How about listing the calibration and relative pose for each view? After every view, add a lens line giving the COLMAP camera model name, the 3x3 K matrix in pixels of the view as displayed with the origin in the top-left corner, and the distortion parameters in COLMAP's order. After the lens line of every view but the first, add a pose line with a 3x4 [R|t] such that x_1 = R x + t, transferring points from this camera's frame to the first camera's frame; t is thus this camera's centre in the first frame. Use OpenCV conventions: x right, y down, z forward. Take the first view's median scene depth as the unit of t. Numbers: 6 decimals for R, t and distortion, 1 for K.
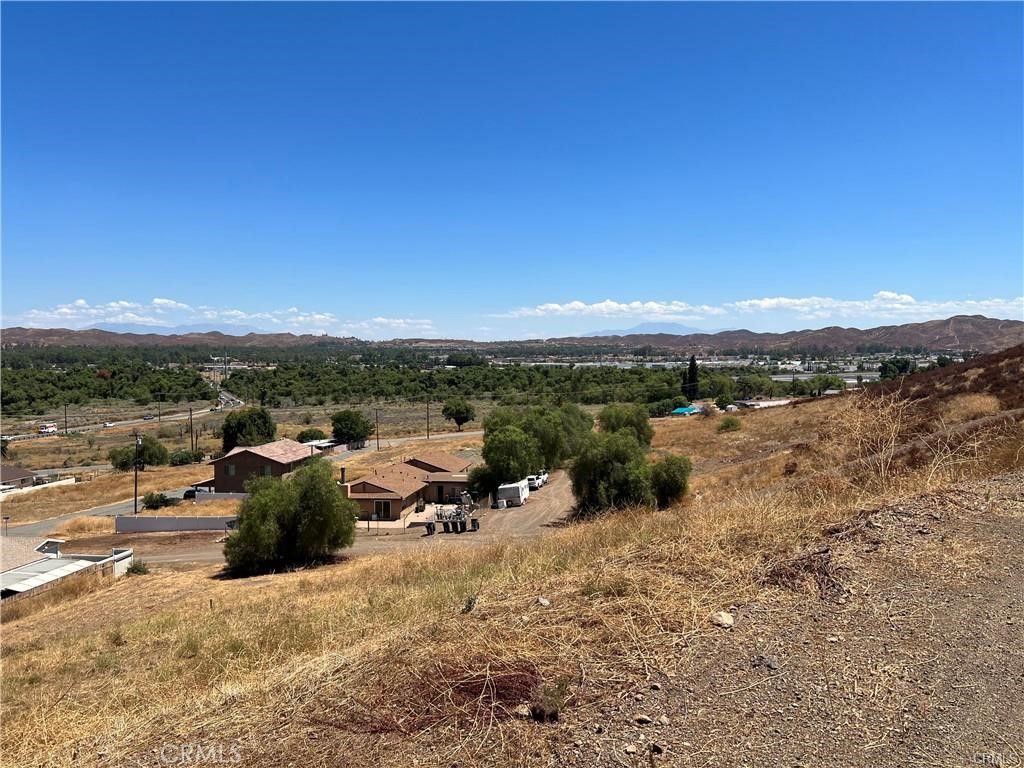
lens RADIAL K [[773.0, 0, 516.5], [0, 773.0, 385.0], [0, 0, 1]] dist [0.074038, -0.082264]
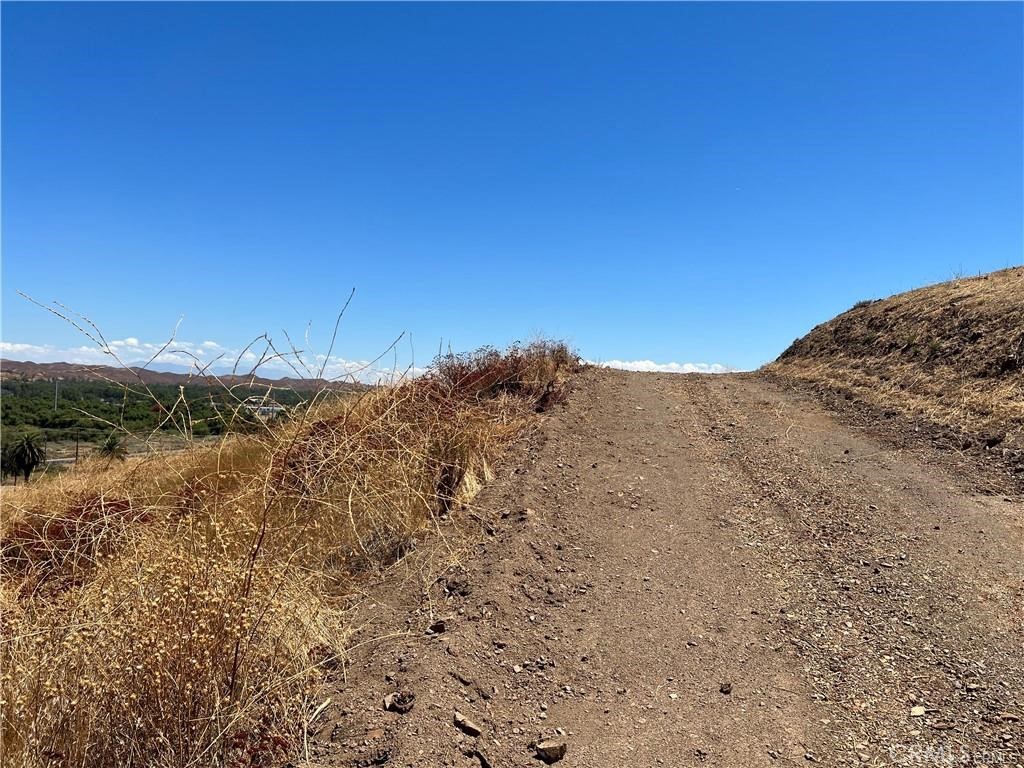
lens RADIAL K [[773.0, 0, 530.2], [0, 773.0, 381.5], [0, 0, 1]] dist [0.074038, -0.082264]
pose [[0.998879, 0.044942, -0.014875, 0.003975], [-0.045952, 0.996007, -0.076534, 0.019586], [0.011376, 0.077132, 0.996956, -0.183100]]
